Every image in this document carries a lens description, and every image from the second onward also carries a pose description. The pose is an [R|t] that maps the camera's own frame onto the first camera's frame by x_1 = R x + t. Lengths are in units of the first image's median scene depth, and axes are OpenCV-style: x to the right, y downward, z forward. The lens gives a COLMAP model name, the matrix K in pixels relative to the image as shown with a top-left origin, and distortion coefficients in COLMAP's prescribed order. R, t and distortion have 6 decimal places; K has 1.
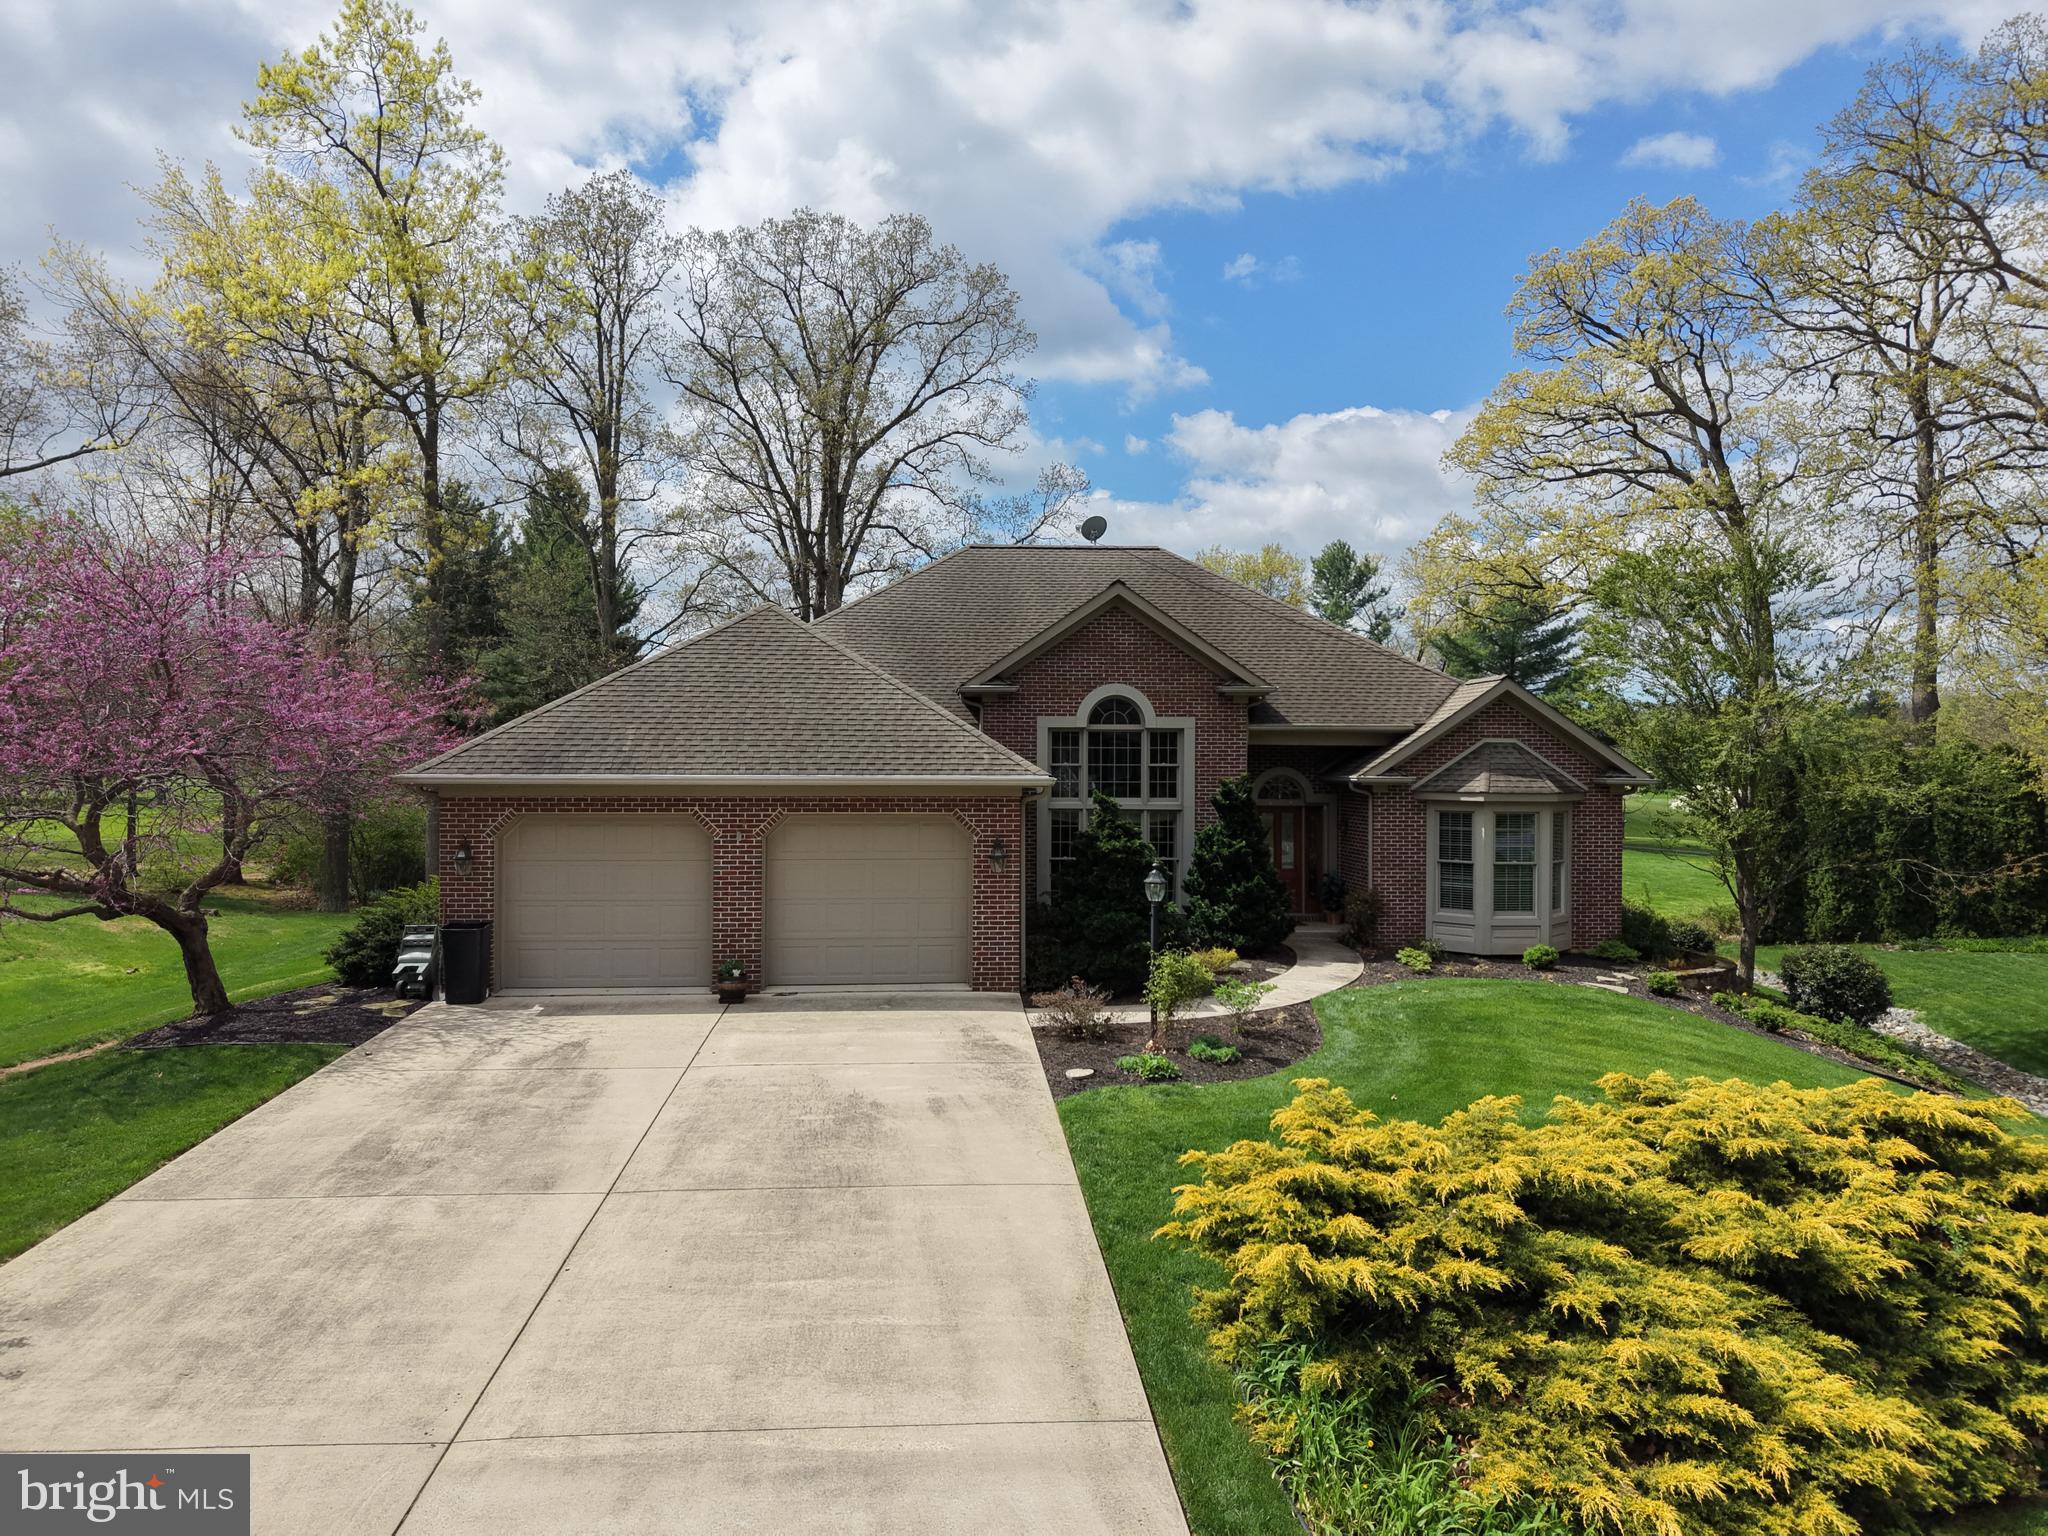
lens RADIAL K [[1384.6, 0, 1027.6], [0, 1384.6, 761.2], [0, 0, 1]] dist [0.026214, -0.030716]
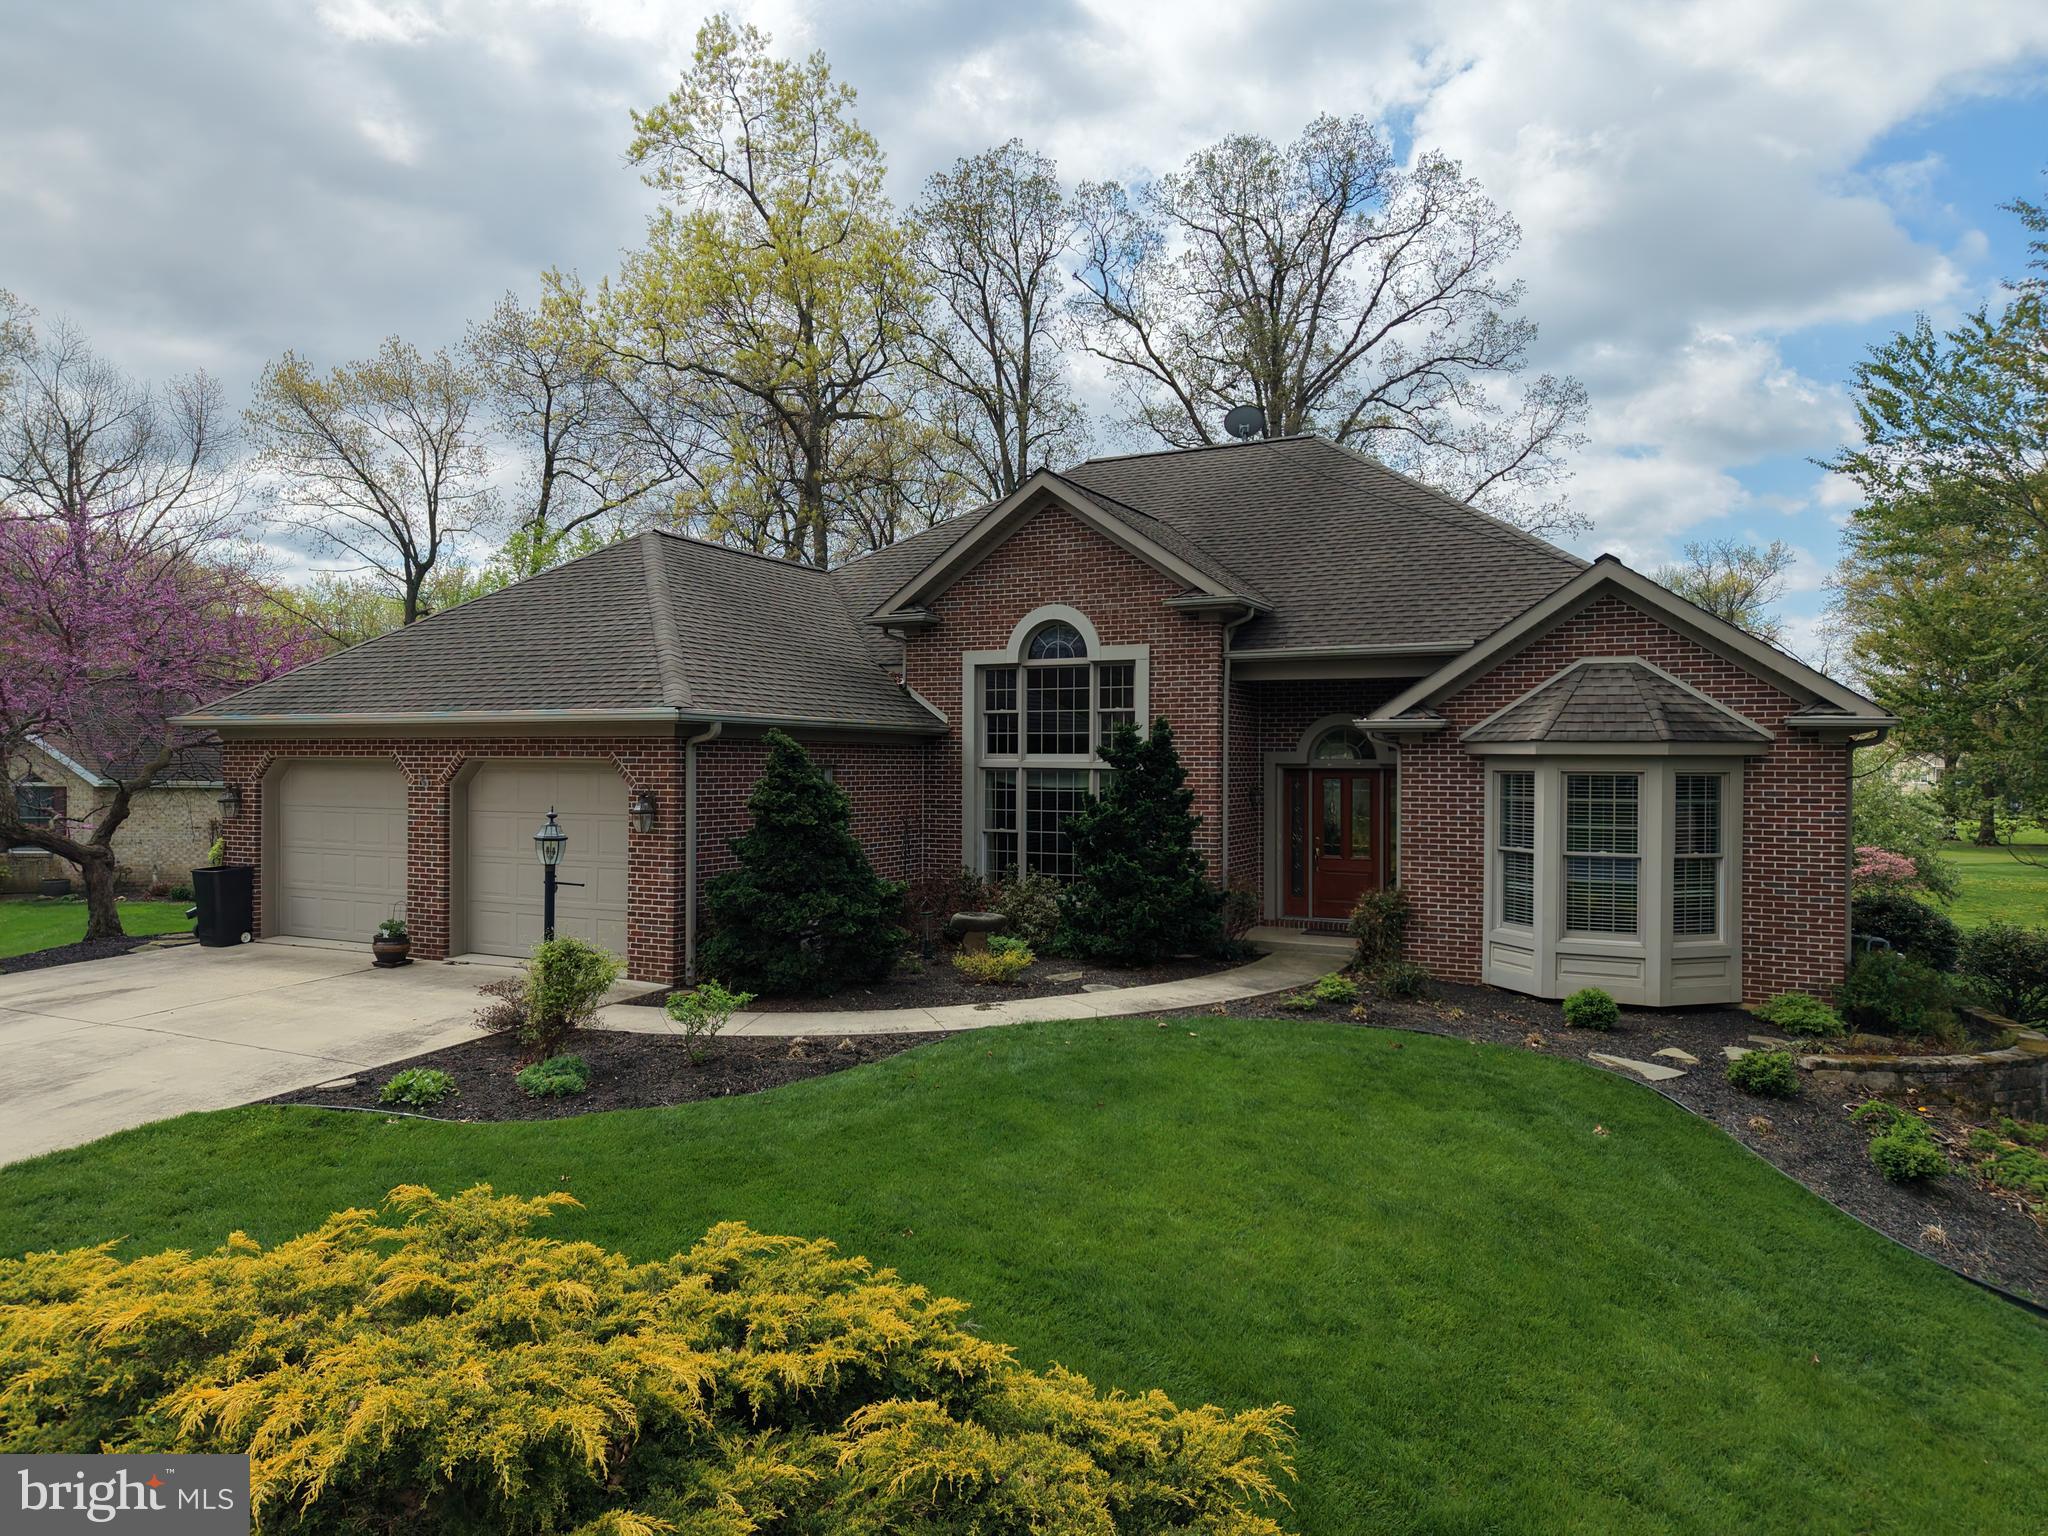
lens RADIAL K [[1384.6, 0, 988.2], [0, 1384.6, 776.3], [0, 0, 1]] dist [0.026214, -0.030716]
pose [[0.849735, 0.003960, -0.527196, 0.438237], [0.001205, 0.999955, 0.009453, 0.031918], [0.527209, -0.008668, 0.849691, 0.324991]]
